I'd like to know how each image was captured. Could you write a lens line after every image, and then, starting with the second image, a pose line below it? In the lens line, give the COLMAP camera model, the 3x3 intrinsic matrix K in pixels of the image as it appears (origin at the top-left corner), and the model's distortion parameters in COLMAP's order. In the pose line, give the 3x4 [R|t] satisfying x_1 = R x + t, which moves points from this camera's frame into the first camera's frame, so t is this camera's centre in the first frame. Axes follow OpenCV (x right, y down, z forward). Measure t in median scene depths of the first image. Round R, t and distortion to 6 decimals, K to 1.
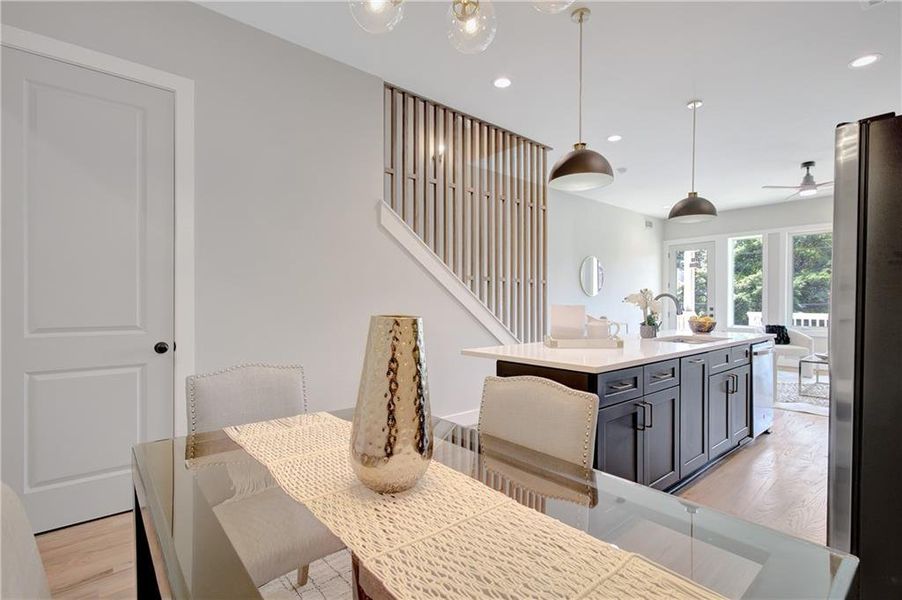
lens RADIAL K [[422.8, 0, 465.9], [0, 422.8, 304.1], [0, 0, 1]] dist [0.003174, -0.001503]
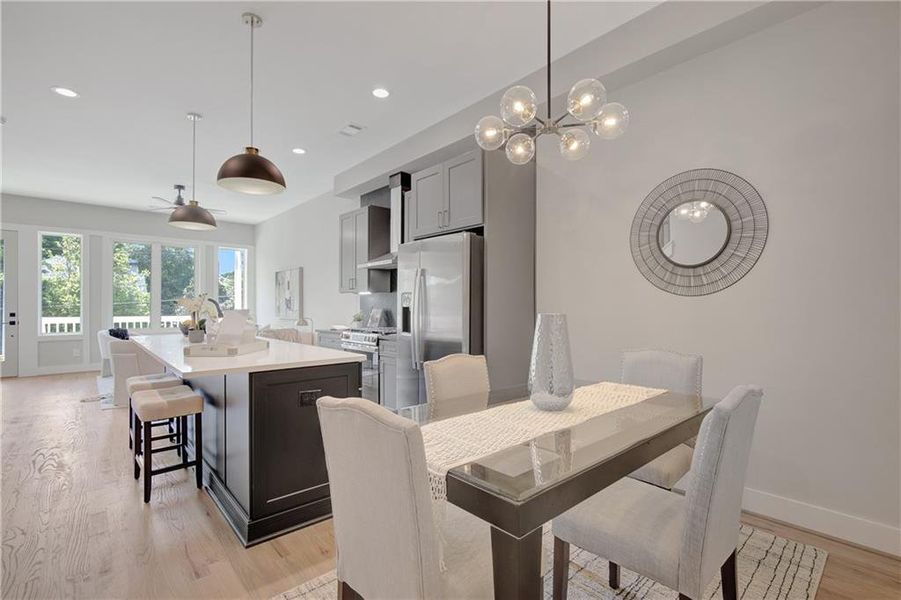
lens RADIAL K [[422.3, 0, 449.3], [0, 422.3, 304.6], [0, 0, 1]] dist [0.003174, -0.001503]
pose [[0.012515, 0.001636, 0.999920, -0.229642], [0.008355, 0.999964, -0.001741, 0.000575], [-0.999887, 0.008376, 0.012500, 0.162434]]
